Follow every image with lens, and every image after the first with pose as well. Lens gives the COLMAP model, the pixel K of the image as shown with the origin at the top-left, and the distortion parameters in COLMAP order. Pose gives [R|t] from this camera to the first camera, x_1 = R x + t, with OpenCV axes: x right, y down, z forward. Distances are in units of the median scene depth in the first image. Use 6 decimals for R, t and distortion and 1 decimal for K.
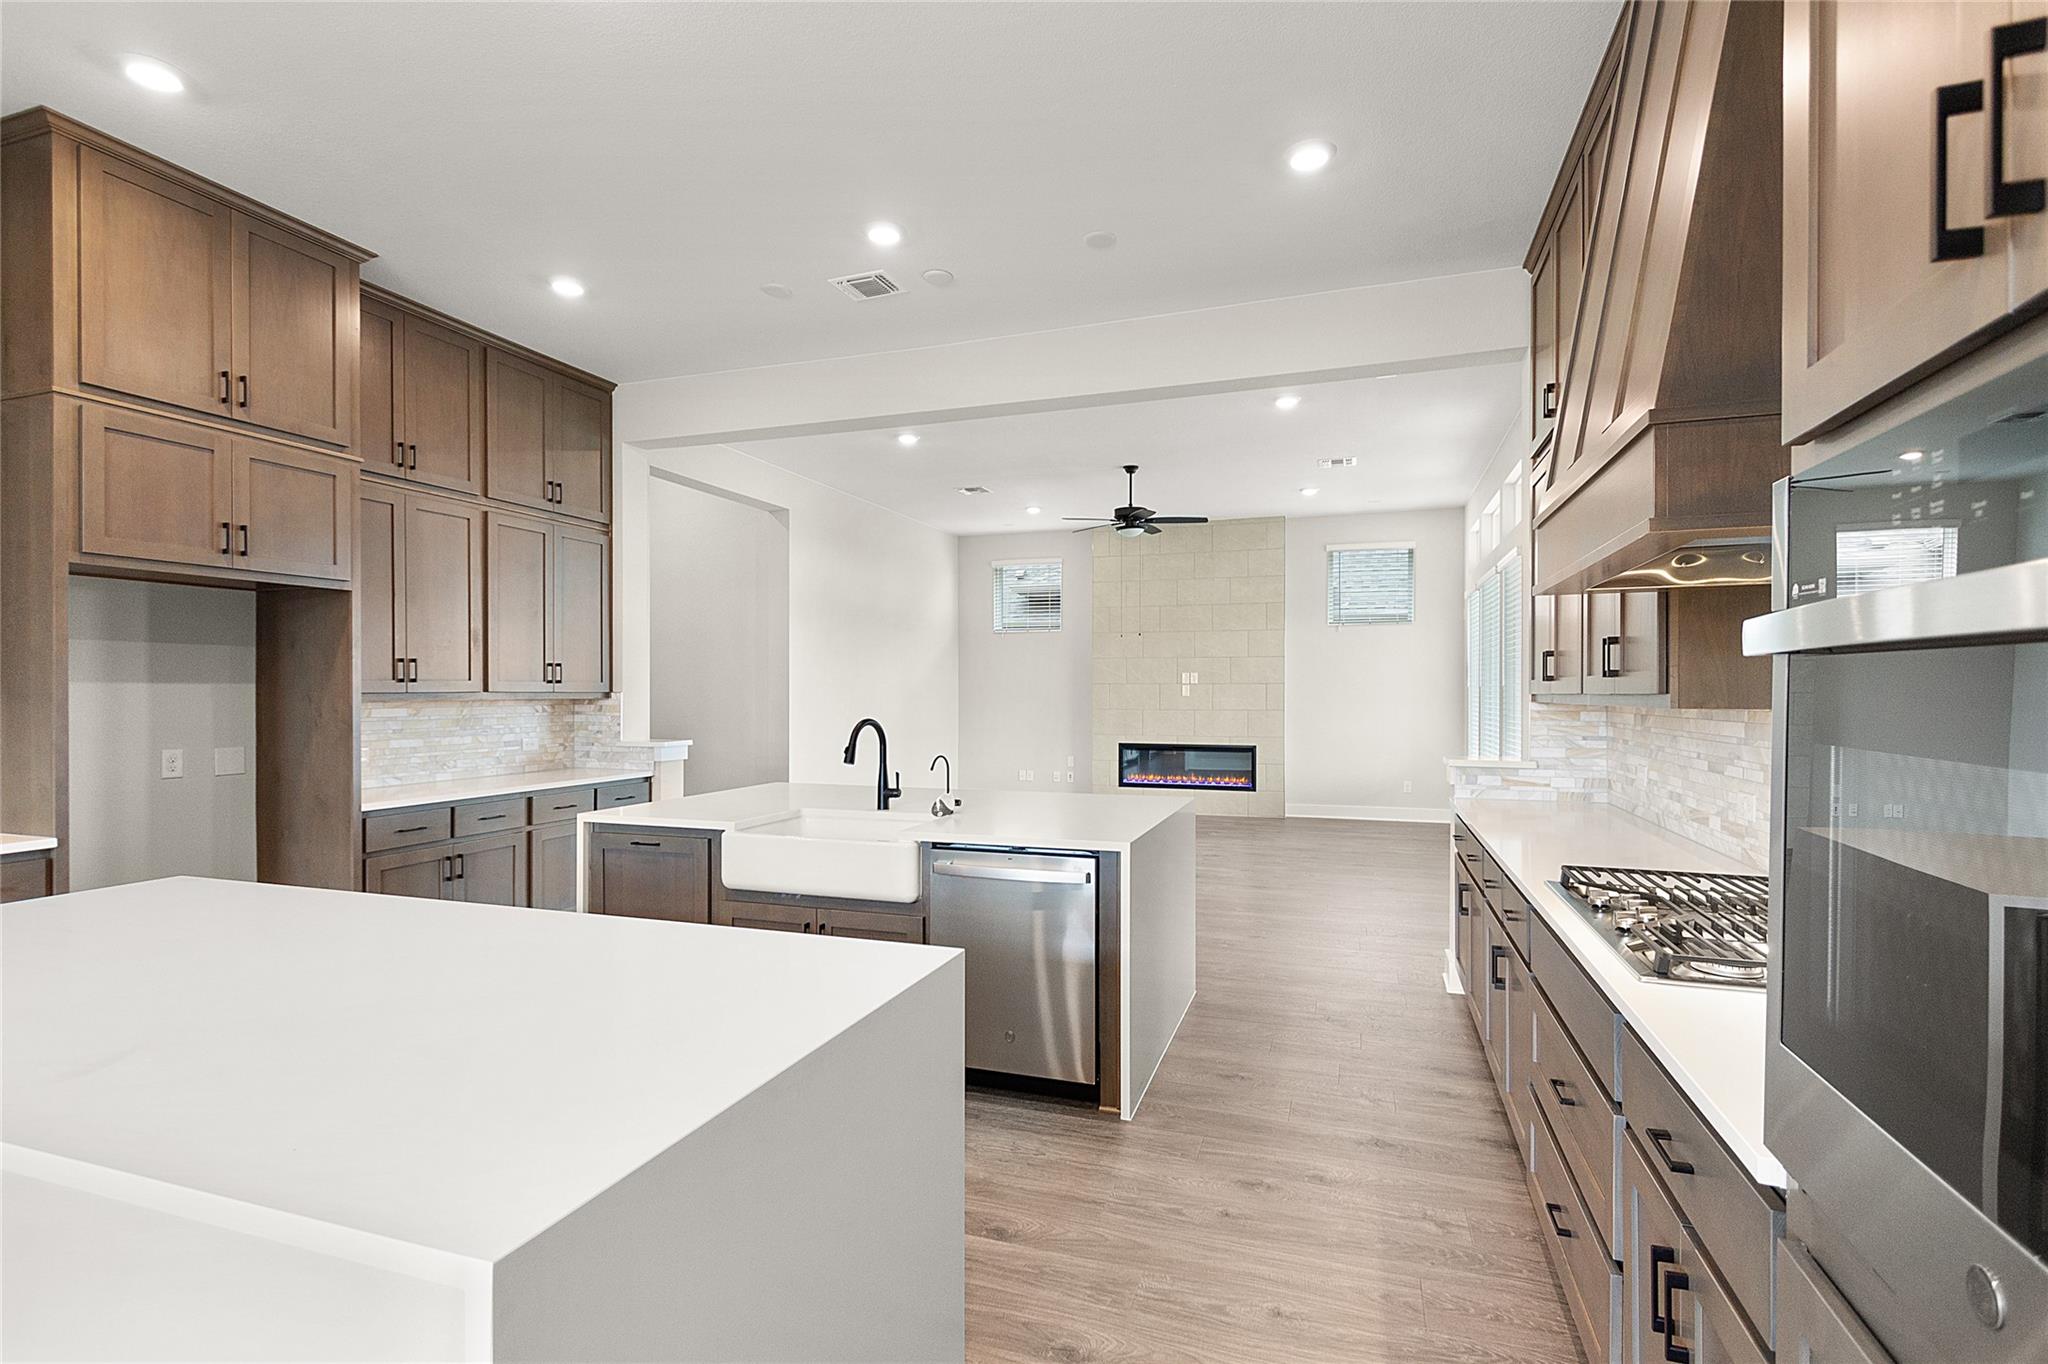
lens RADIAL K [[964.7, 0, 1019.1], [0, 964.7, 695.3], [0, 0, 1]] dist [0.015756, -0.006997]
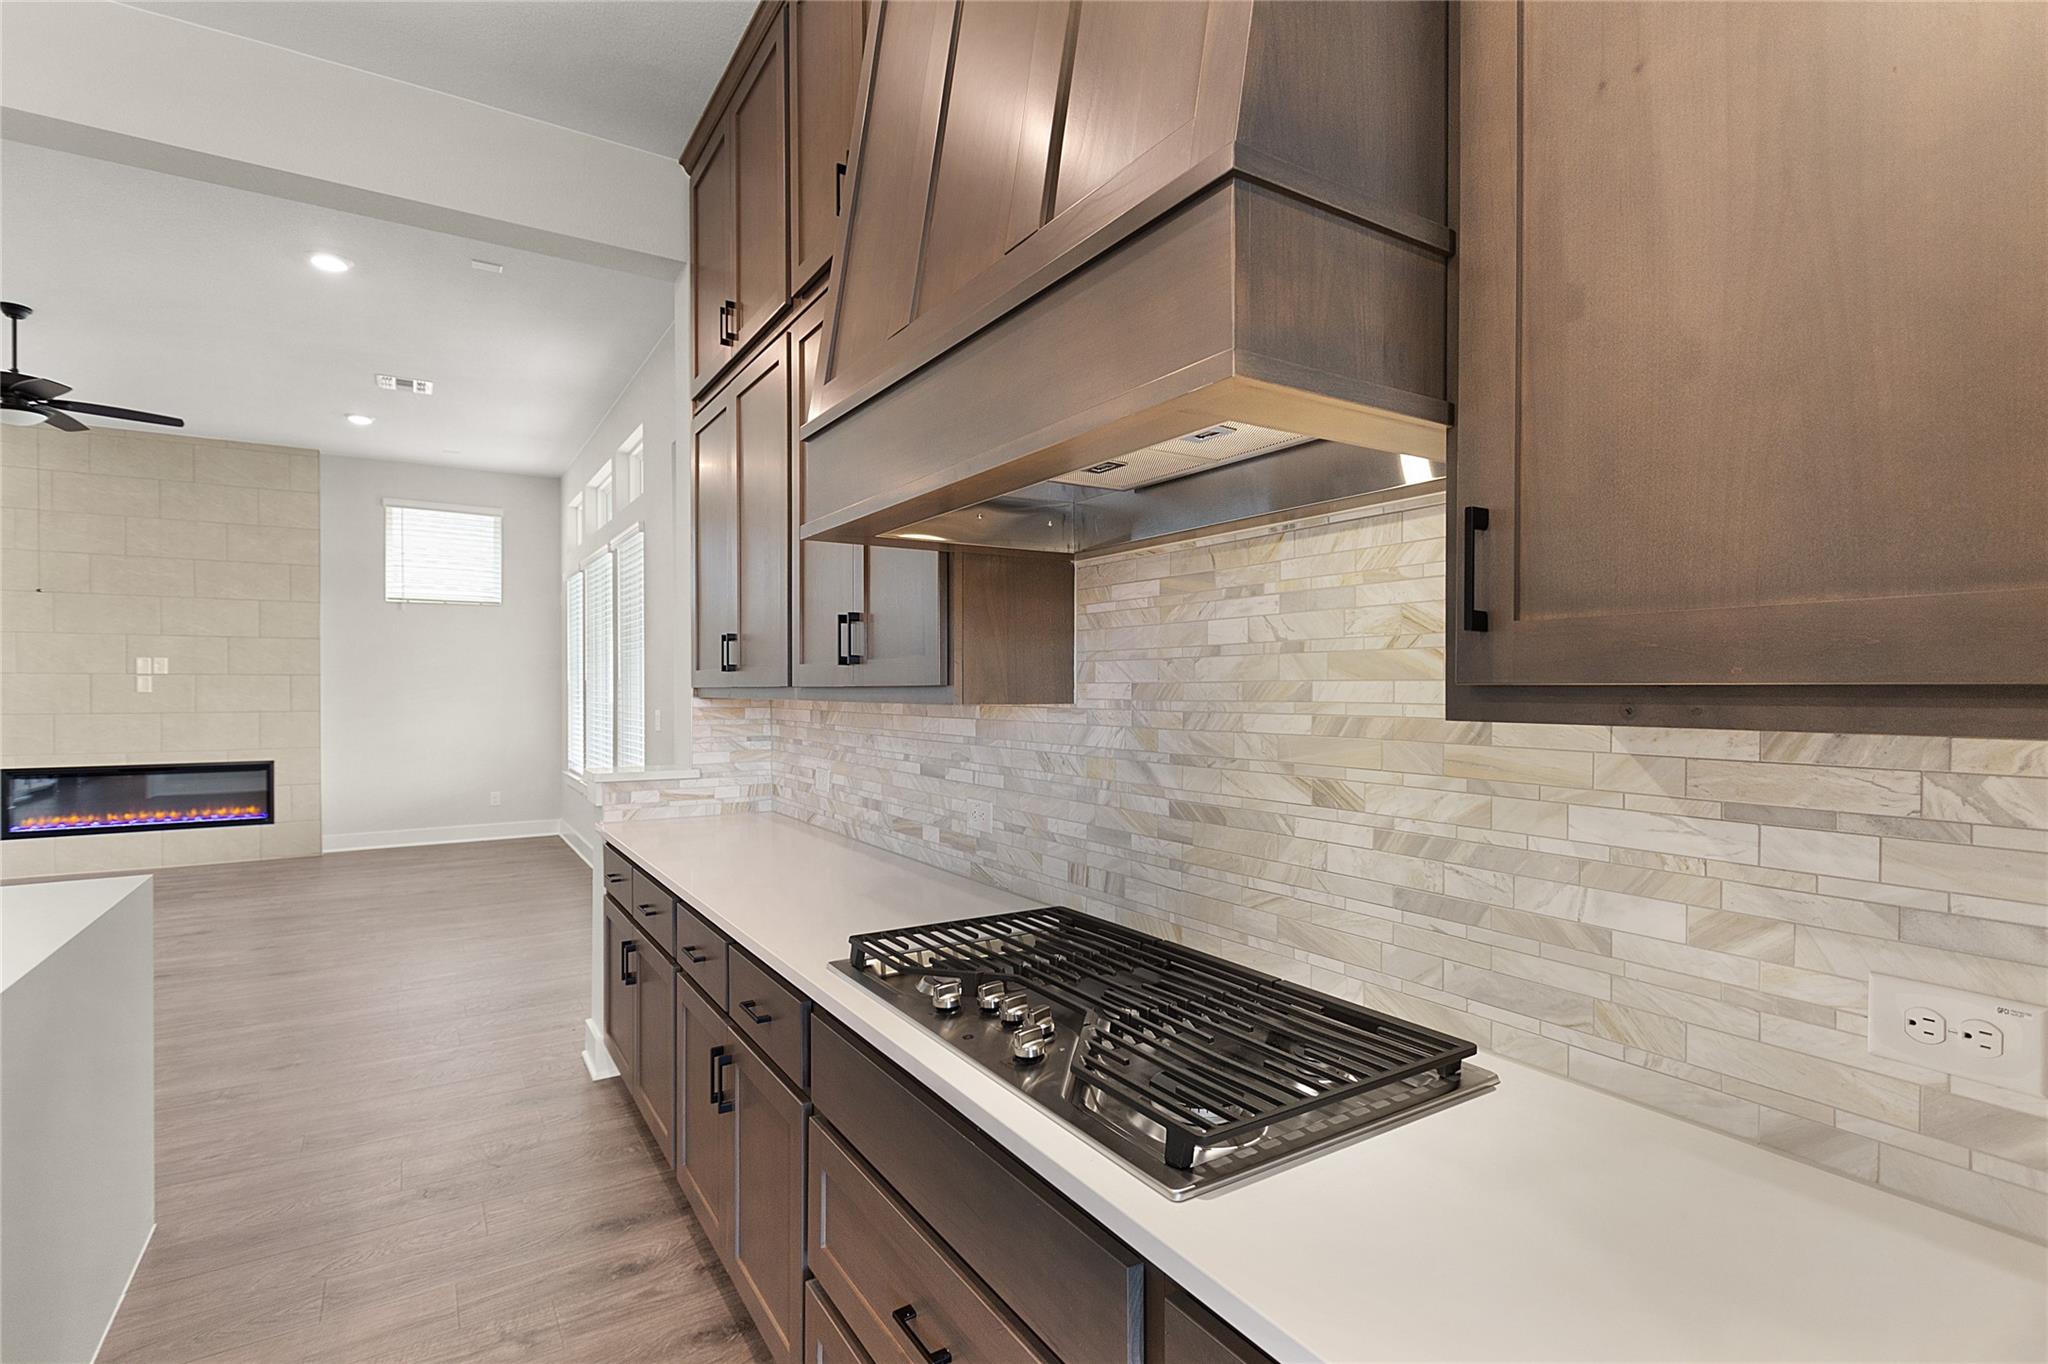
lens RADIAL K [[964.7, 0, 1019.1], [0, 964.7, 695.3], [0, 0, 1]] dist [0.015756, -0.006997]
pose [[0.622661, -0.005957, 0.782469, 0.056271], [0.002404, 0.999981, 0.005700, 0.001044], [-0.782488, -0.001668, 0.622663, 0.262711]]
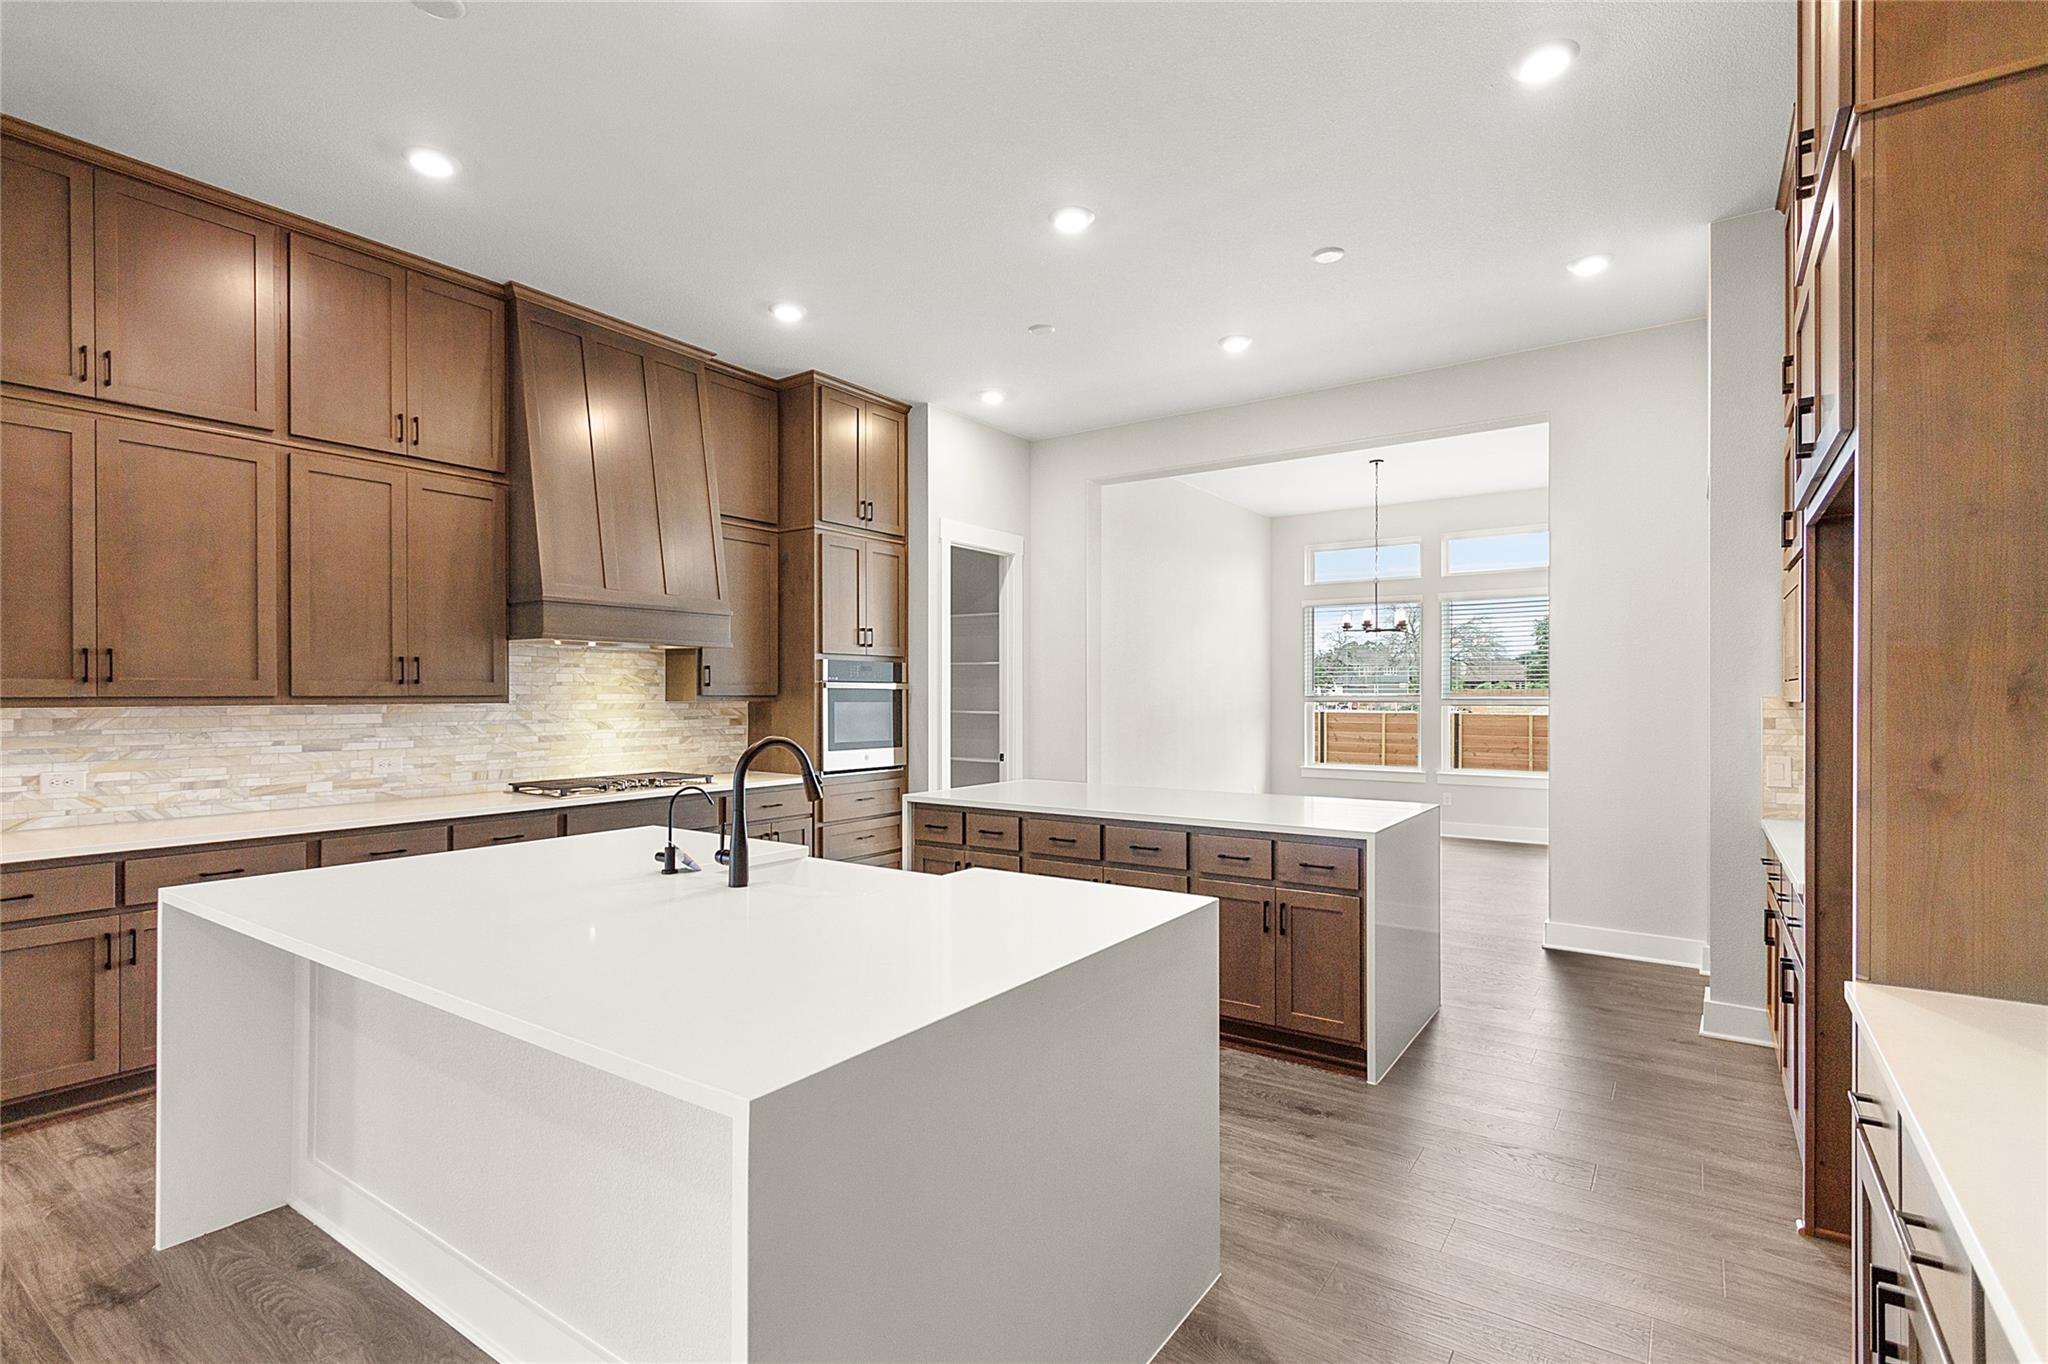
lens RADIAL K [[964.7, 0, 1019.1], [0, 964.7, 695.3], [0, 0, 1]] dist [0.015756, -0.006997]
pose [[-0.961411, -0.000201, 0.275115, -0.436857], [0.001182, 0.999987, 0.004860, -0.005240], [-0.275113, 0.004997, -0.961399, 1.387485]]
